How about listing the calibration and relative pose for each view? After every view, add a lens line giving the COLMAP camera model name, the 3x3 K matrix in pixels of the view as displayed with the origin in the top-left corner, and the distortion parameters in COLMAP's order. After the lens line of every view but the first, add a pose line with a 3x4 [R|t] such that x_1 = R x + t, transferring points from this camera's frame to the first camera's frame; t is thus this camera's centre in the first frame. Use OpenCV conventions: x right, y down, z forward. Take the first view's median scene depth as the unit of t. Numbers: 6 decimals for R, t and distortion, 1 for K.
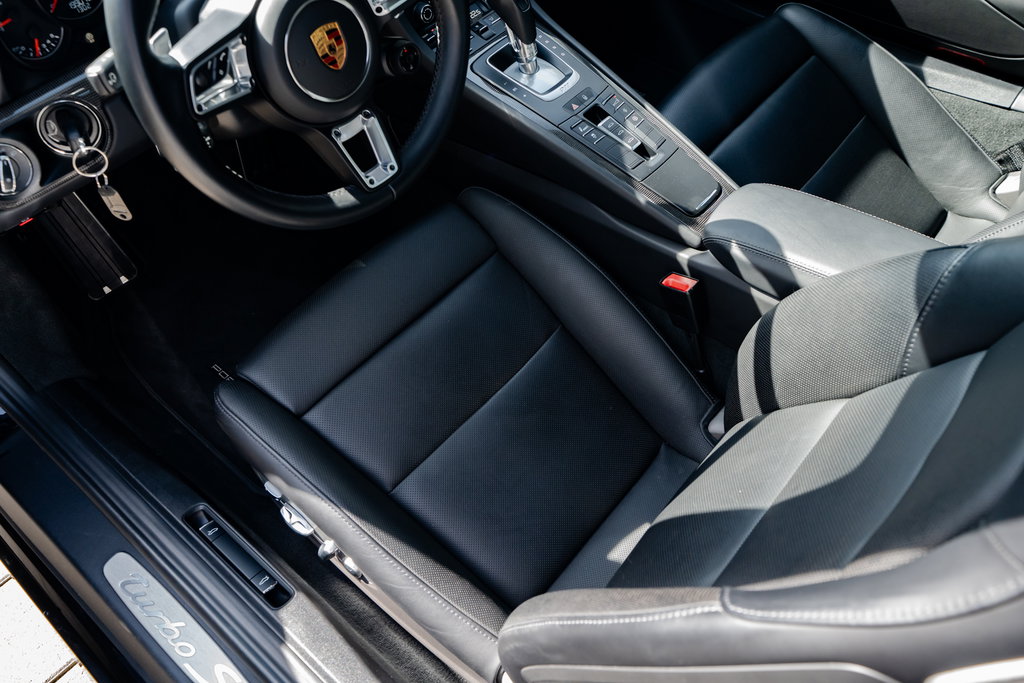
lens RADIAL K [[789.9, 0, 510.5], [0, 789.9, 341.6], [0, 0, 1]] dist [0.000140, 0.005764]
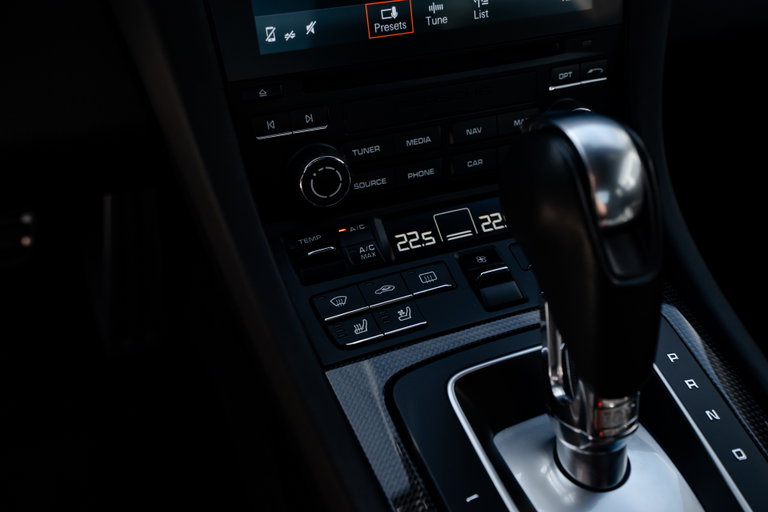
lens RADIAL K [[724.0, 0, 386.8], [0, 724.0, 258.7], [0, 0, 1]] dist [0.061680, 0.000000]
pose [[0.884932, 0.314777, -0.343236, 0.026713], [-0.396384, 0.895975, -0.200271, -0.340064], [0.244490, 0.313280, 0.917649, 0.751325]]
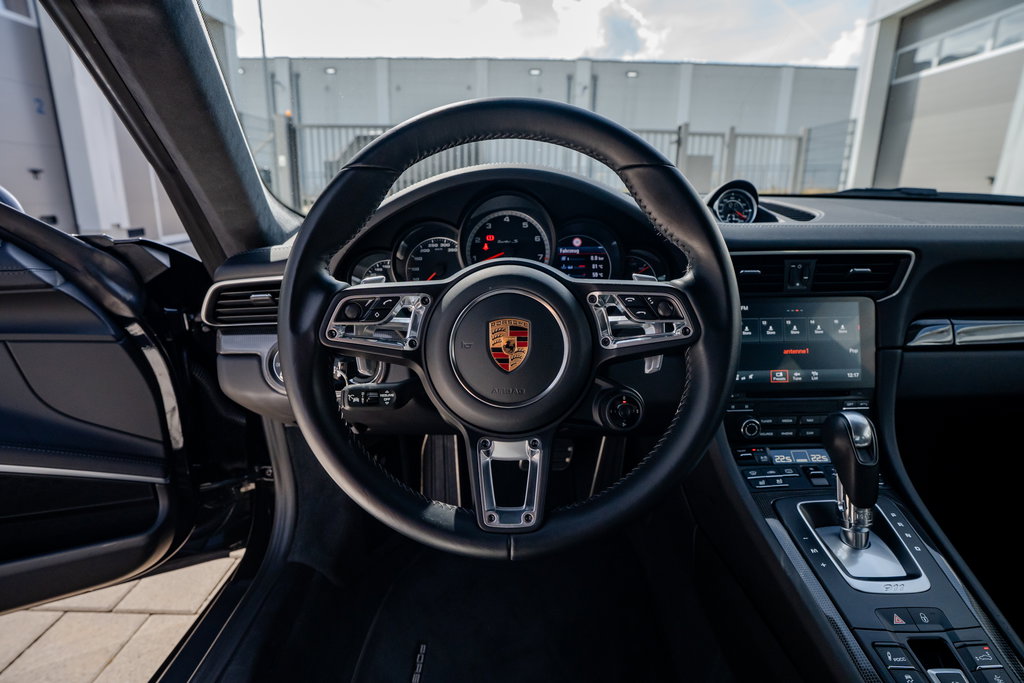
lens RADIAL K [[552.6, 0, 517.5], [0, 552.6, 341.4], [0, 0, 1]] dist [-0.037742, 0.010282]
pose [[0.655848, 0.238788, -0.716131, 0.139658], [-0.609272, 0.727540, -0.315392, -0.134853], [0.445702, 0.643168, 0.622643, 0.441371]]
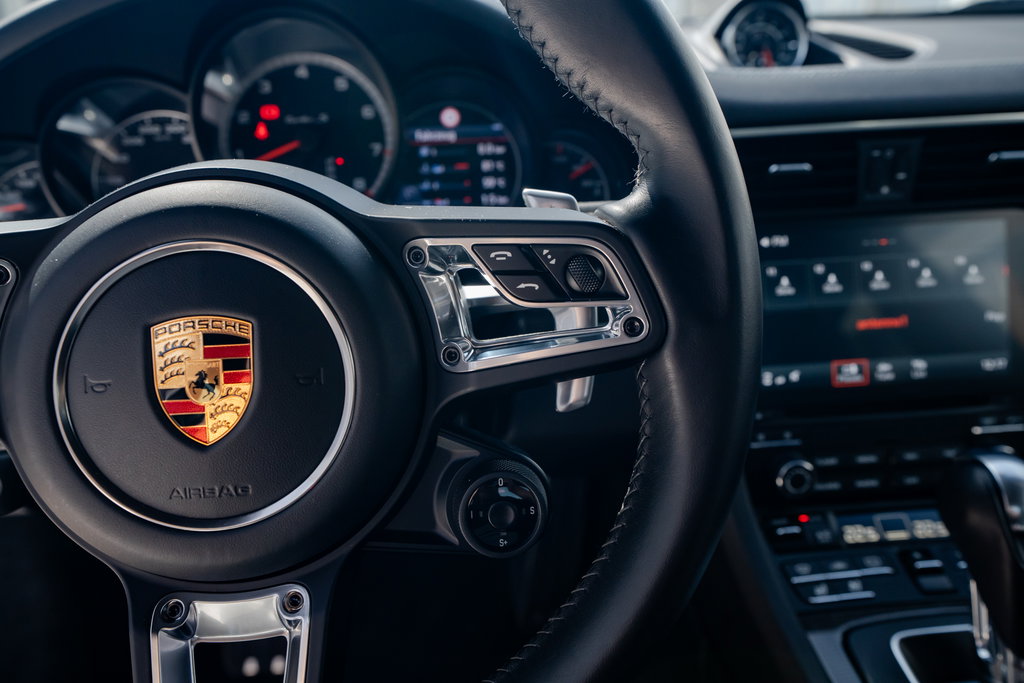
lens RADIAL K [[855.4, 0, 518.4], [0, 855.4, 332.9], [0, 0, 1]] dist [0.046592, -0.004013]
pose [[0.720818, 0.257628, -0.643466, 0.074265], [-0.553143, 0.773241, -0.310050, -0.241568], [0.417677, 0.579418, 0.699872, 0.545325]]
